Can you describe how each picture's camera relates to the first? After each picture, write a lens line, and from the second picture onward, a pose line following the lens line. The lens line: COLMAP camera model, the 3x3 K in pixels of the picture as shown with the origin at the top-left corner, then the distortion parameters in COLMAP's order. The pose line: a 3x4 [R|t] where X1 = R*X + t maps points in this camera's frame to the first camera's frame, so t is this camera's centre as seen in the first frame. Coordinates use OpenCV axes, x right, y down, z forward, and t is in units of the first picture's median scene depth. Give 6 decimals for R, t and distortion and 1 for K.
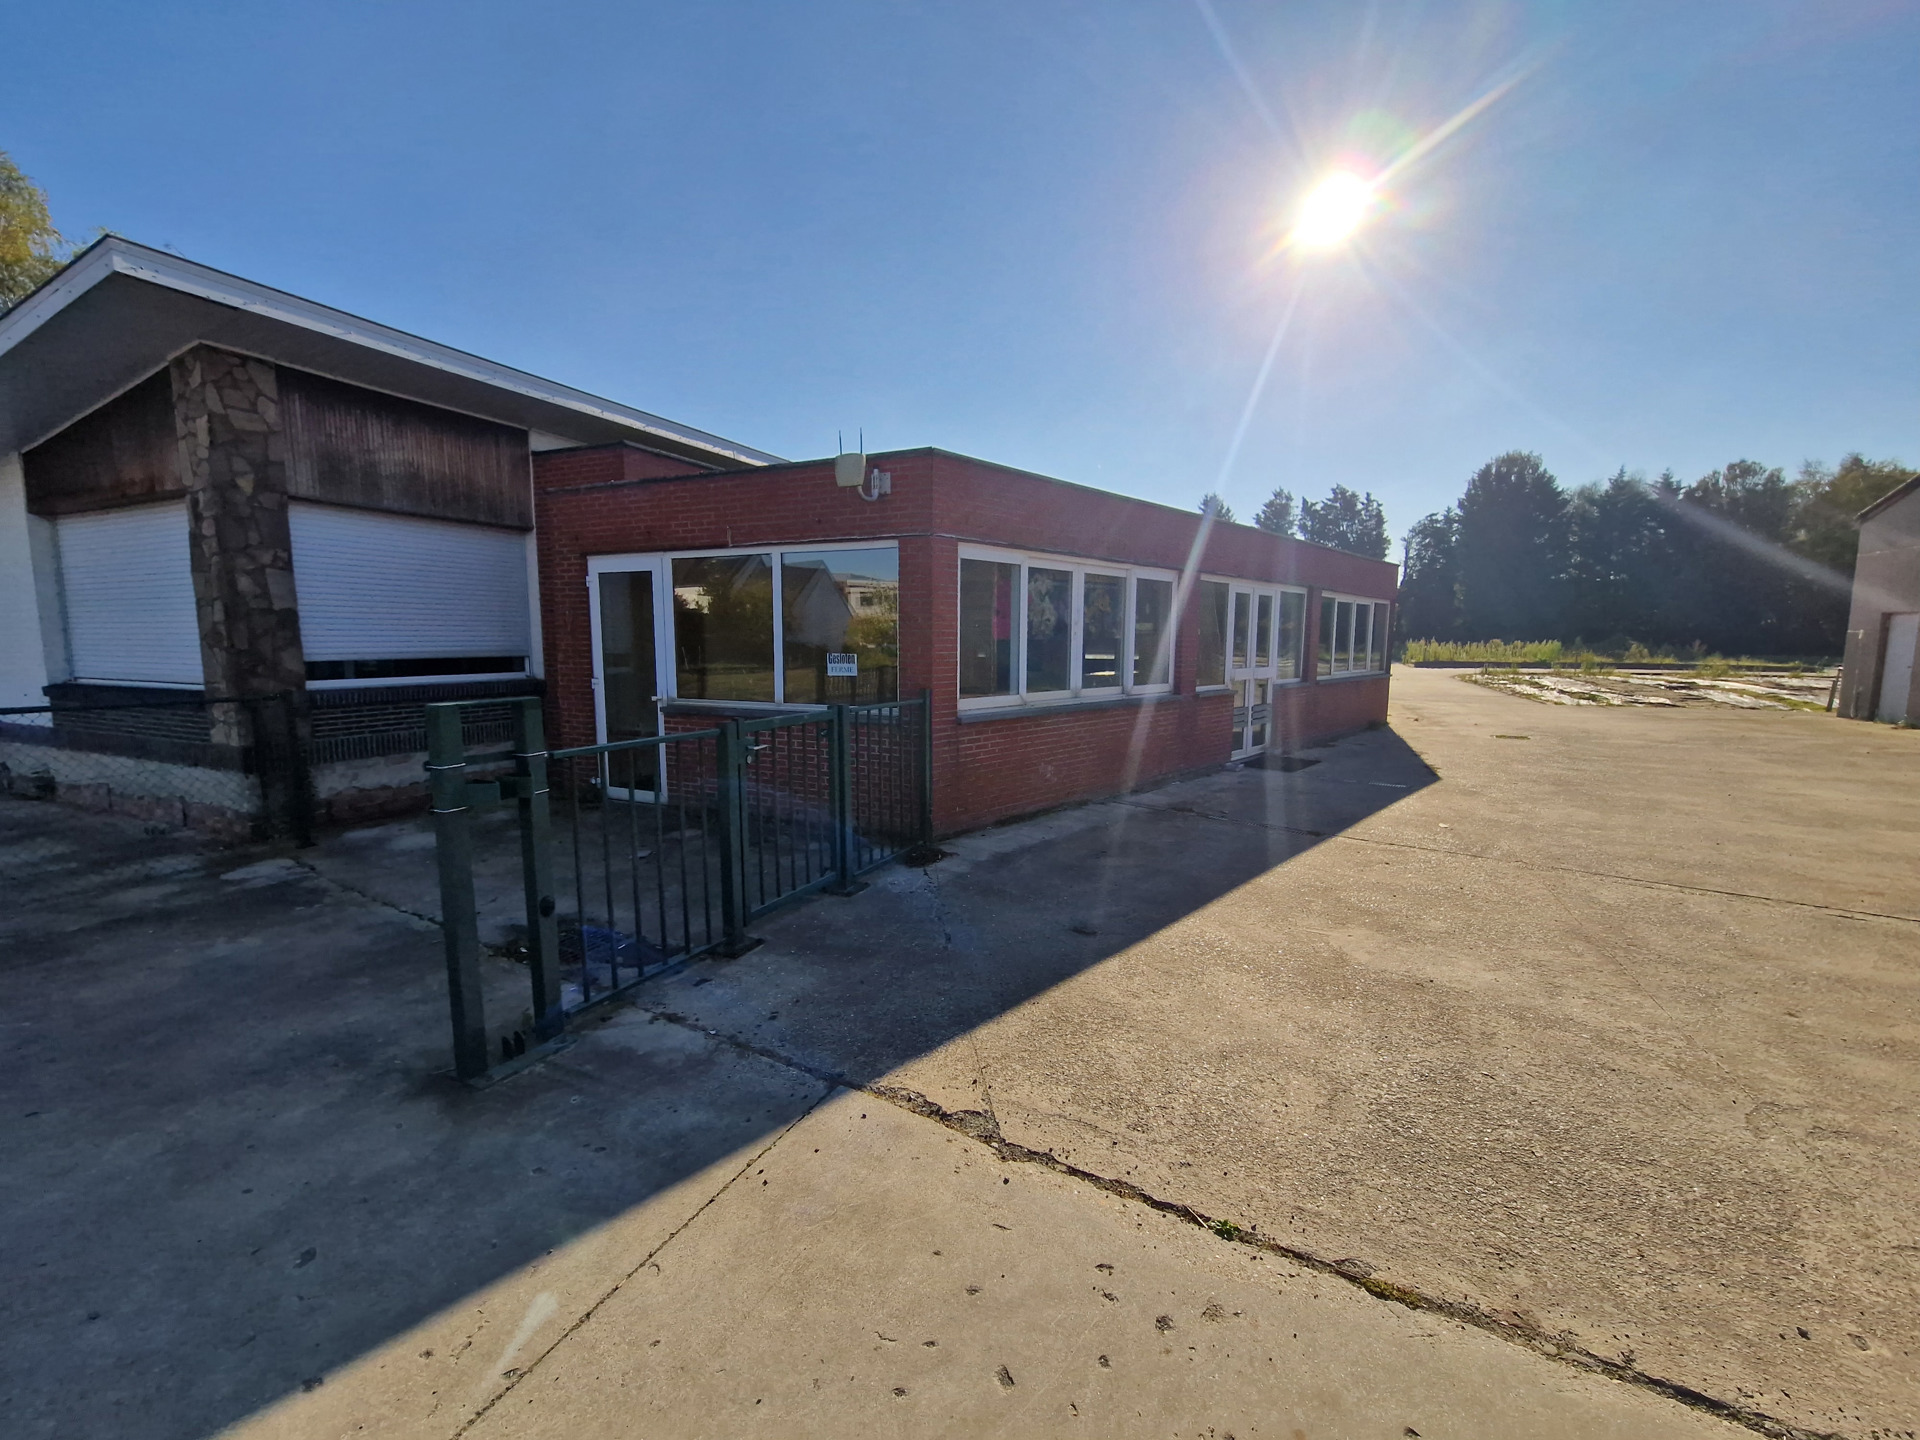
lens RADIAL K [[780.6, 0, 932.8], [0, 780.6, 739.0], [0, 0, 1]] dist [0.002909, -0.004246]
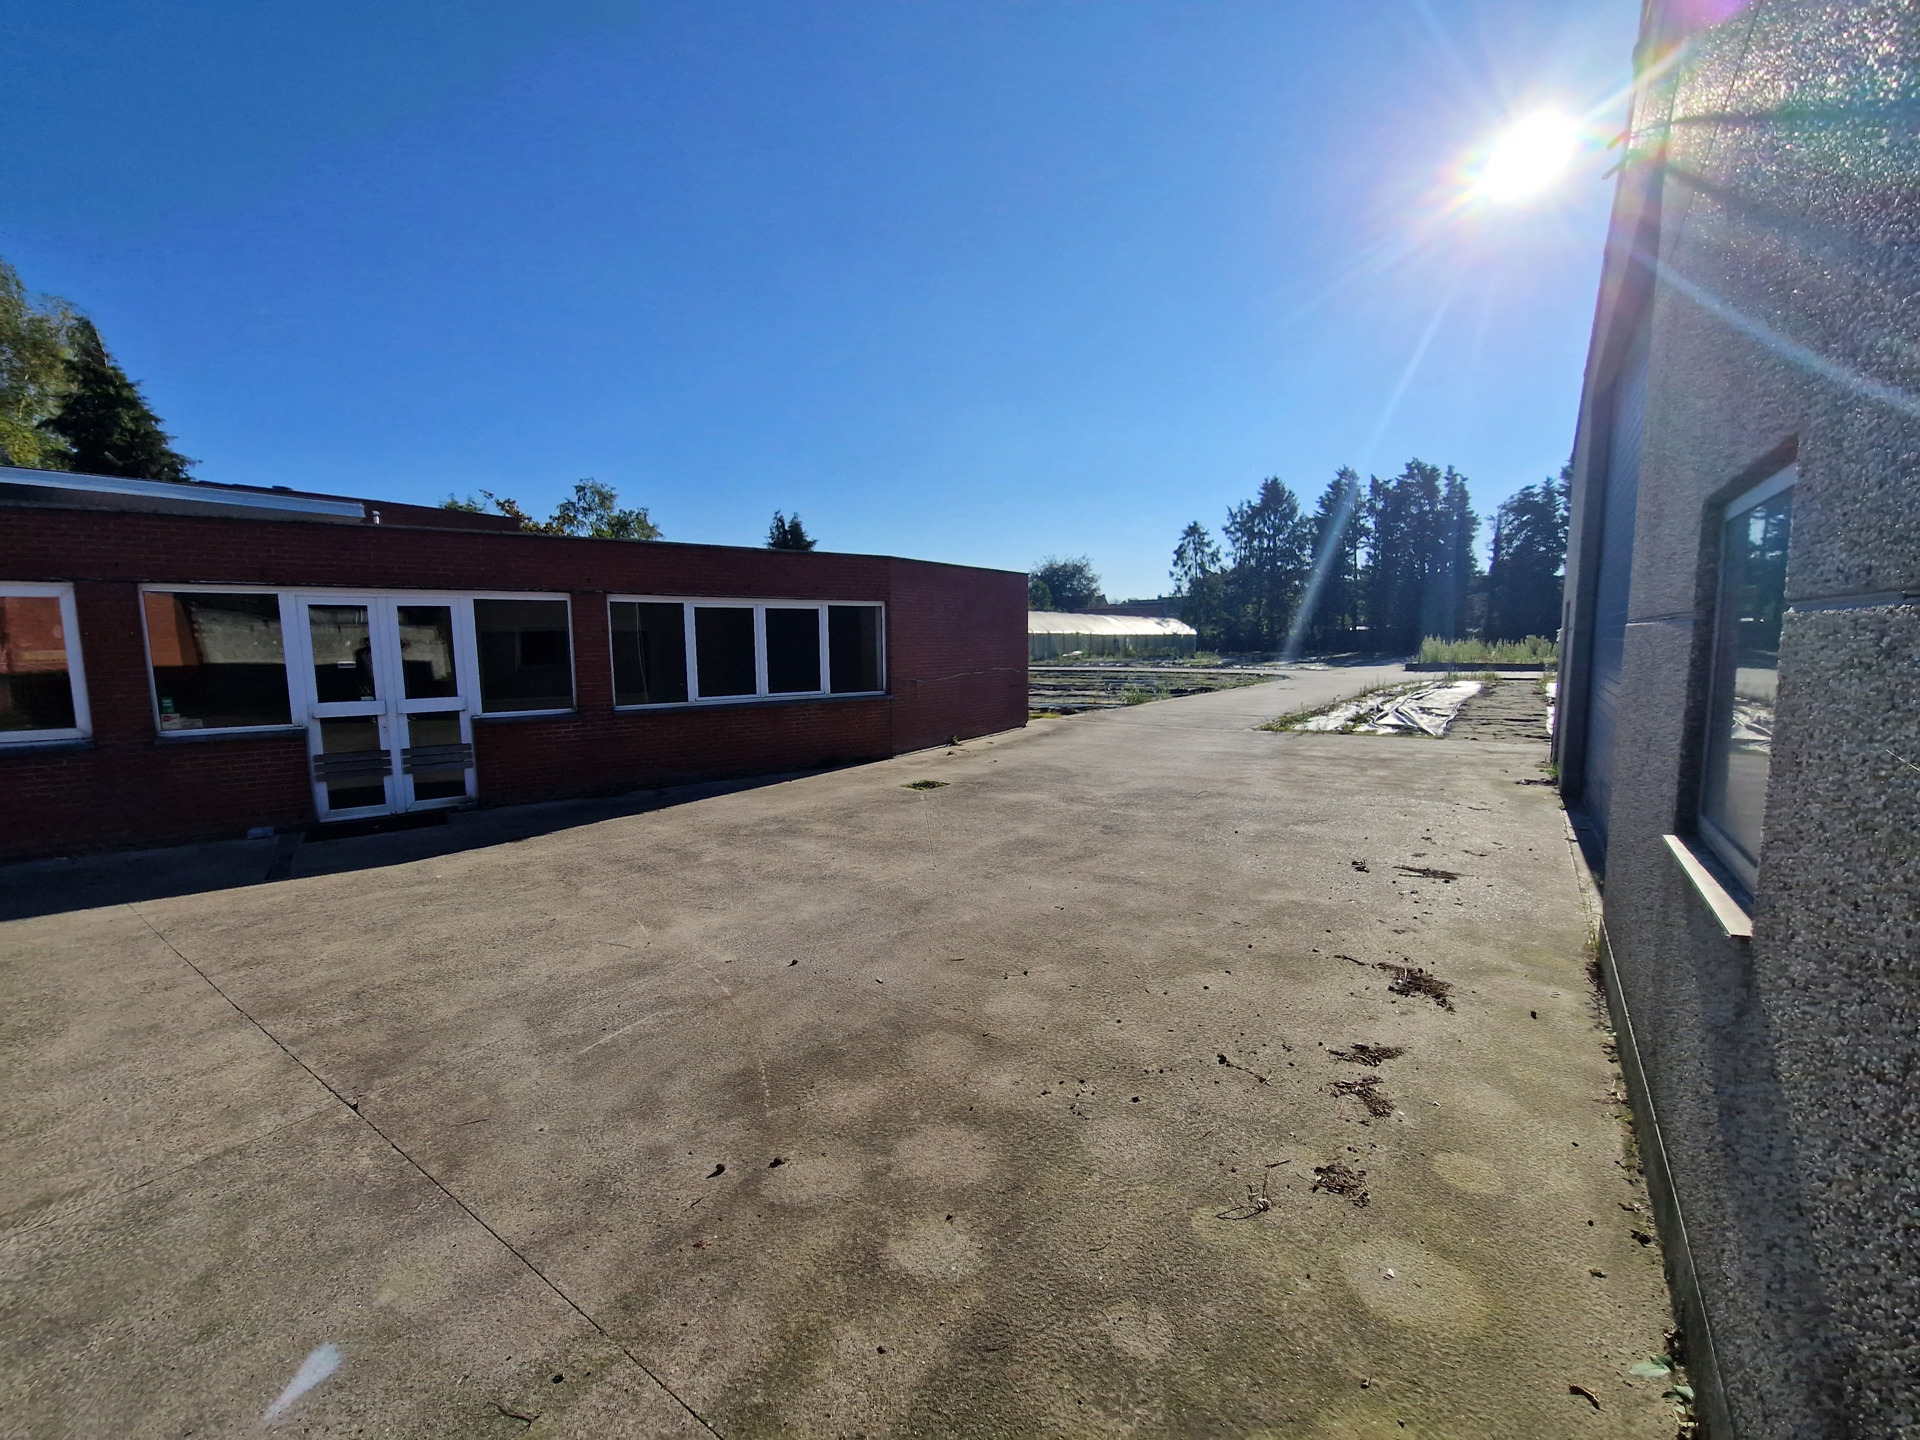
lens RADIAL K [[780.6, 0, 950.5], [0, 780.6, 729.1], [0, 0, 1]] dist [0.002909, -0.004246]
pose [[0.983721, 0.004326, -0.179649, 0.288878], [-0.006662, 0.999901, -0.012403, -0.014587], [0.179578, 0.013398, 0.983653, 0.087761]]
